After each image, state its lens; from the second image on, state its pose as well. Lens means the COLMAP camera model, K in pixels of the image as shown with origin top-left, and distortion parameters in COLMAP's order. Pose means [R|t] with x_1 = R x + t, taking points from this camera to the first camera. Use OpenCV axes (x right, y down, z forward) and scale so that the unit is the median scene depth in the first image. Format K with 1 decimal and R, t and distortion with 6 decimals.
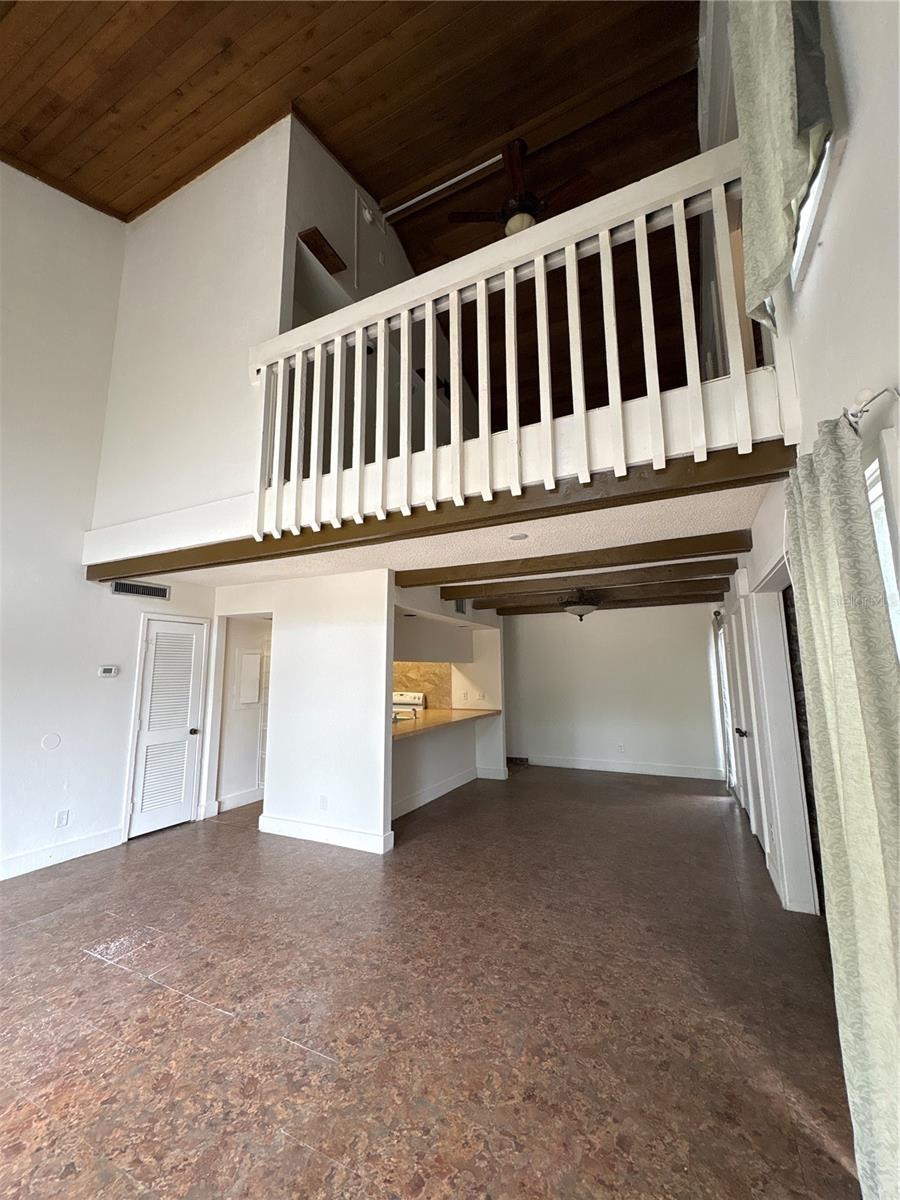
lens RADIAL K [[477.3, 0, 451.0], [0, 477.3, 599.5], [0, 0, 1]] dist [0.000174, 0.000003]
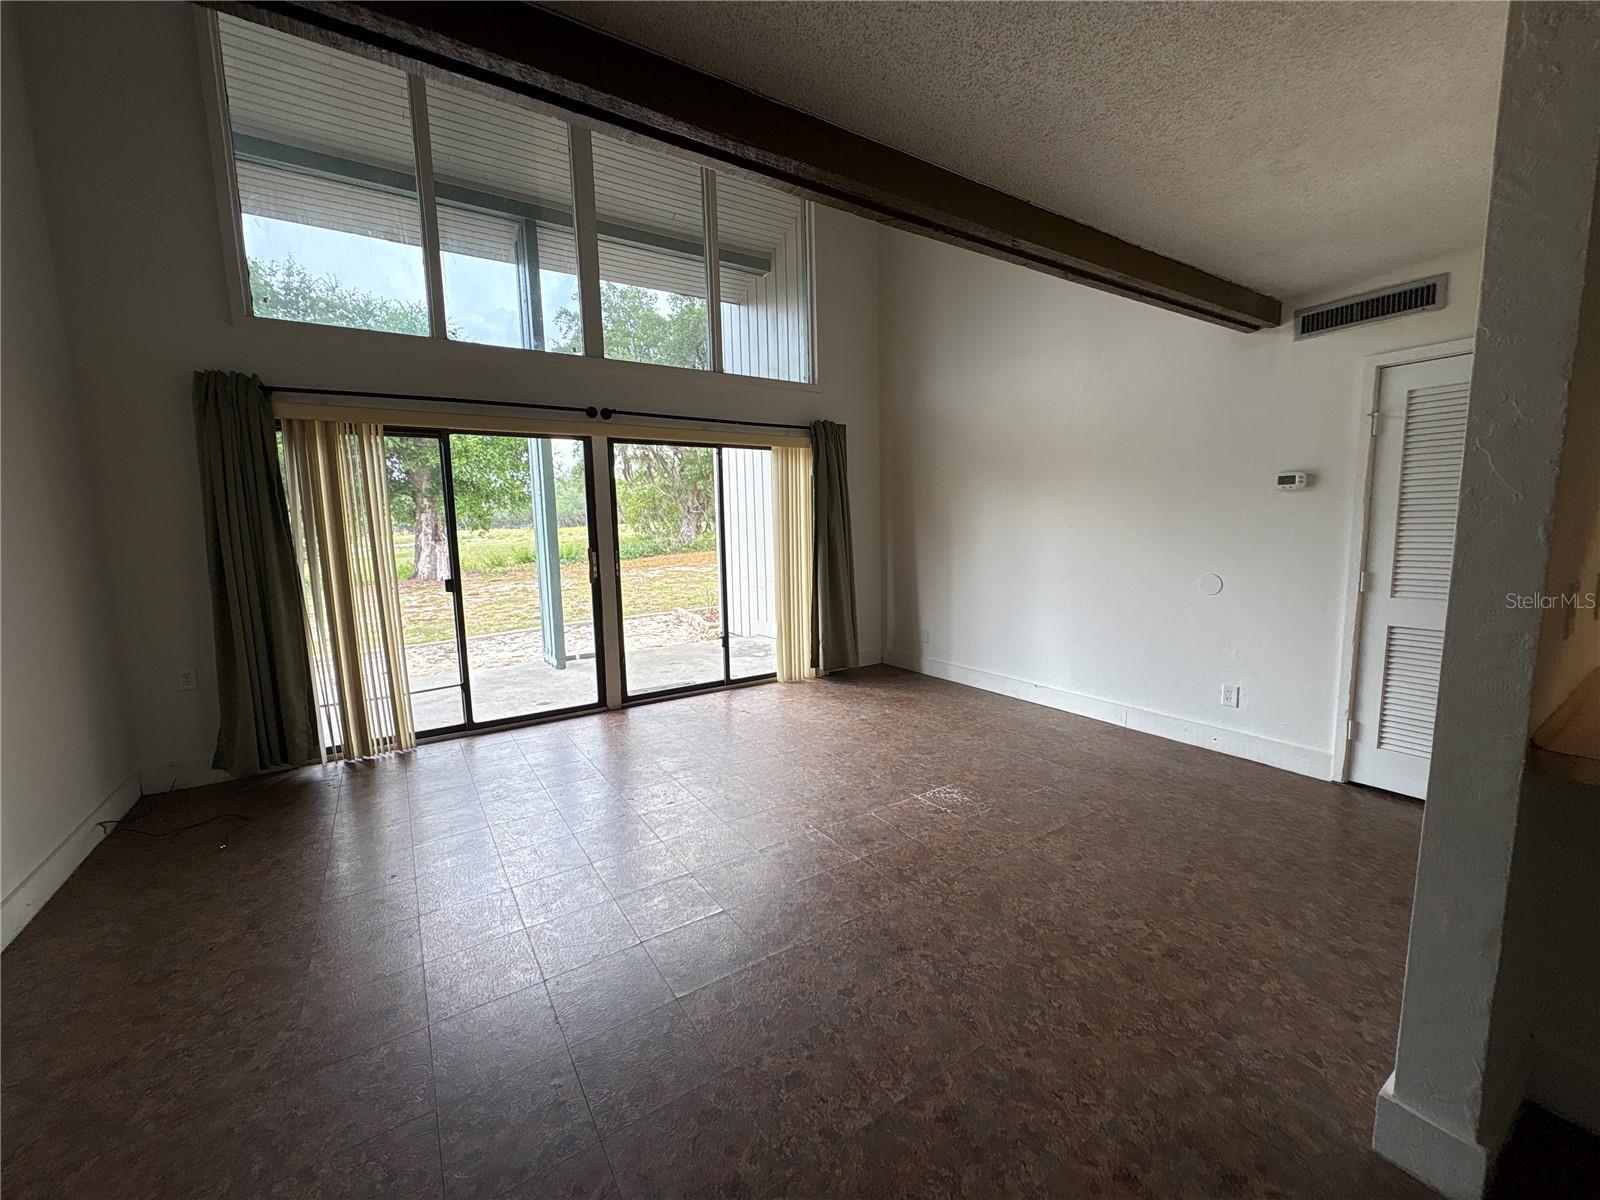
lens RADIAL K [[636.5, 0, 801.0], [0, 636.5, 599.2], [0, 0, 1]] dist [0.000174, 0.000003]
pose [[-0.507663, 0.121883, -0.852891, 0.454254], [0.153499, 0.986900, 0.049667, 0.289613], [0.847771, -0.105704, -0.519721, 1.574717]]
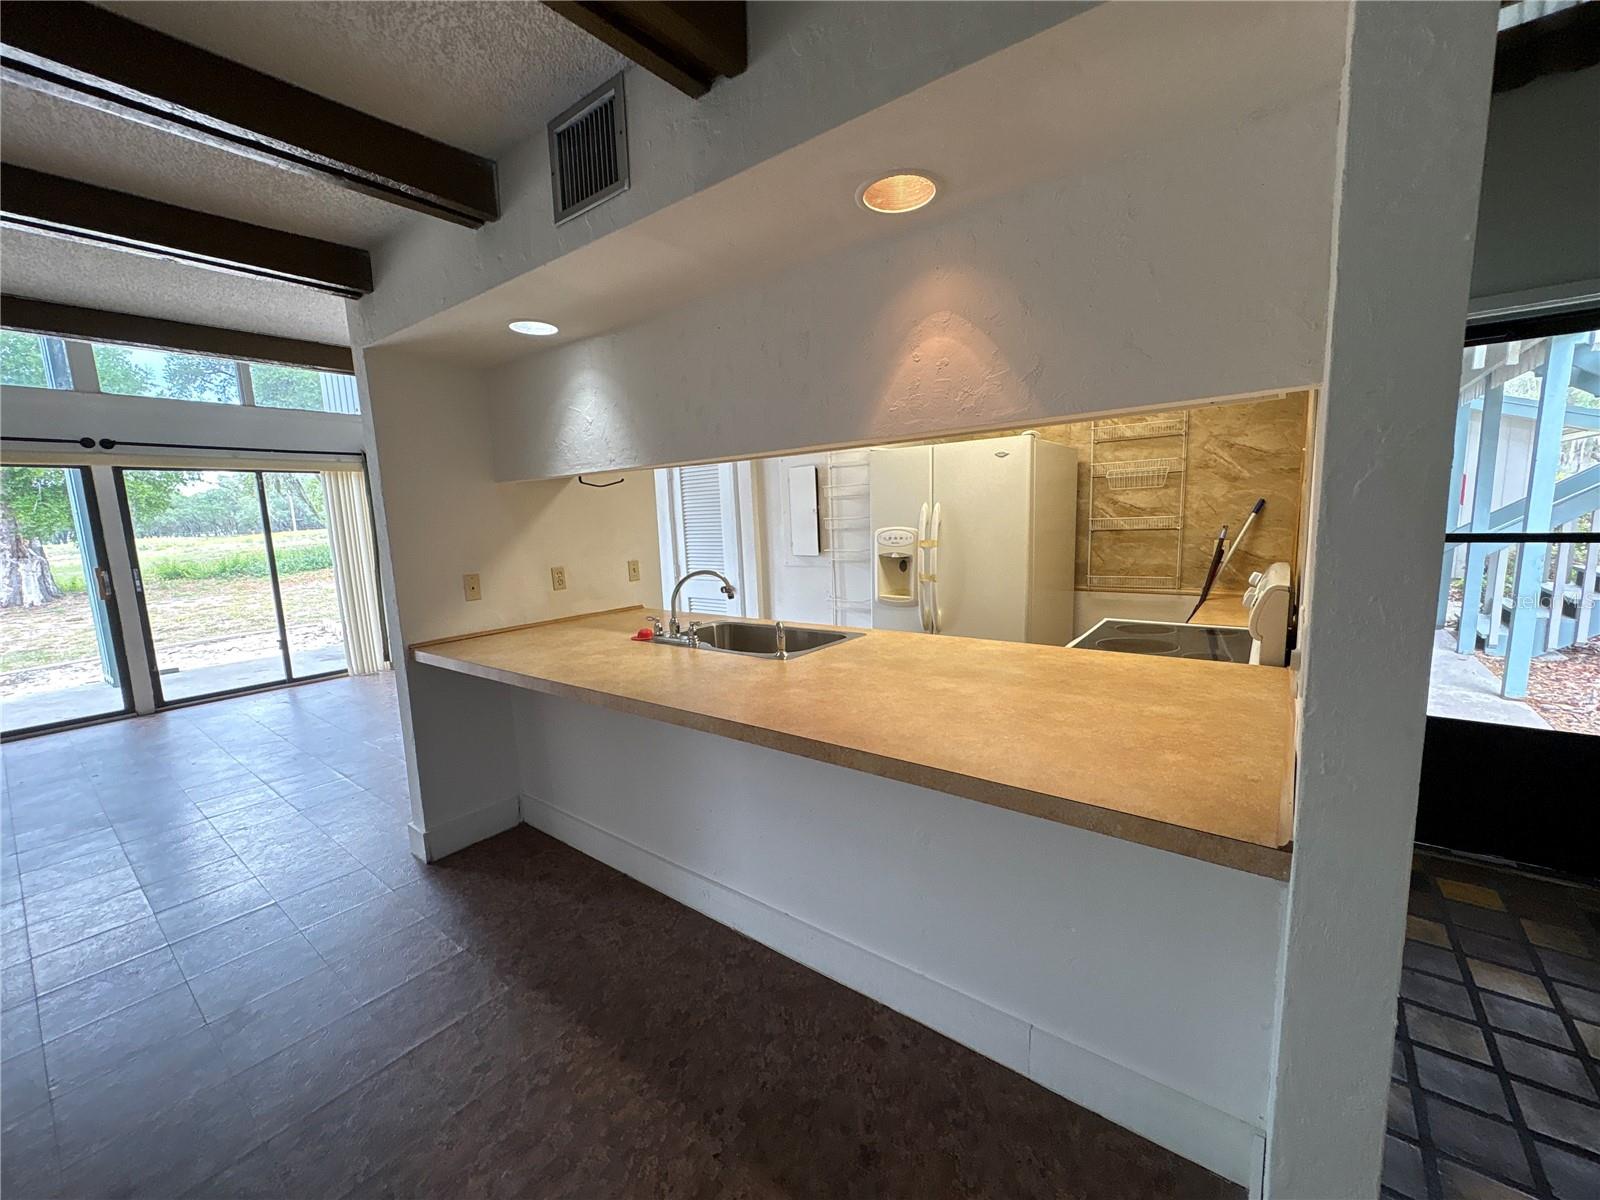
lens RADIAL K [[636.5, 0, 796.9], [0, 636.5, 607.5], [0, 0, 1]] dist [0.000174, 0.000003]
pose [[-0.196707, 0.163739, -0.966693, 0.704351], [0.186650, 0.974180, 0.127027, 0.420661], [0.962532, -0.155447, -0.222190, 2.688728]]
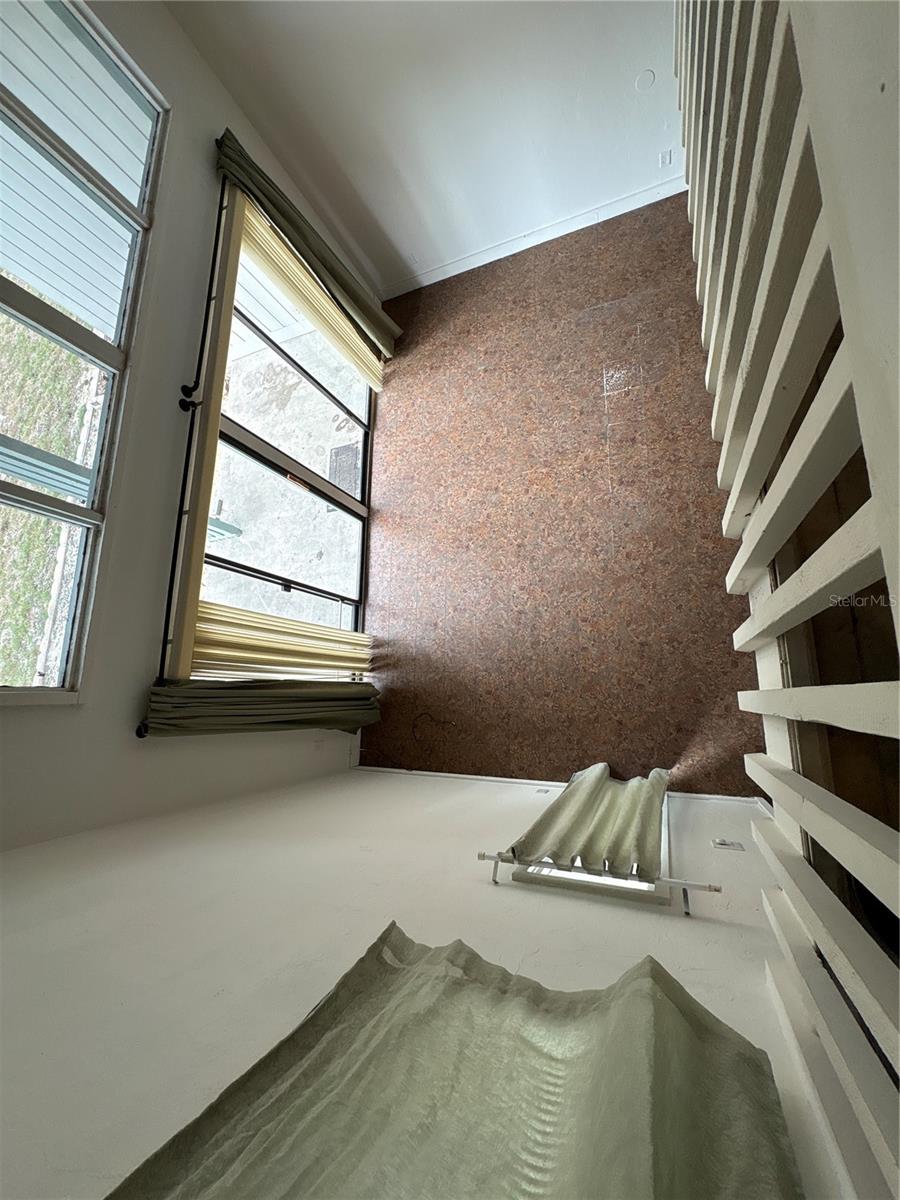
lens RADIAL K [[477.3, 0, 449.5], [0, 477.3, 598.9], [0, 0, 1]] dist [0.000174, 0.000003]
pose [[0.394801, 0.853025, -0.341293, 0.272218], [0.516001, 0.101486, 0.850555, -0.922423], [0.760181, -0.511907, -0.400095, 0.929333]]
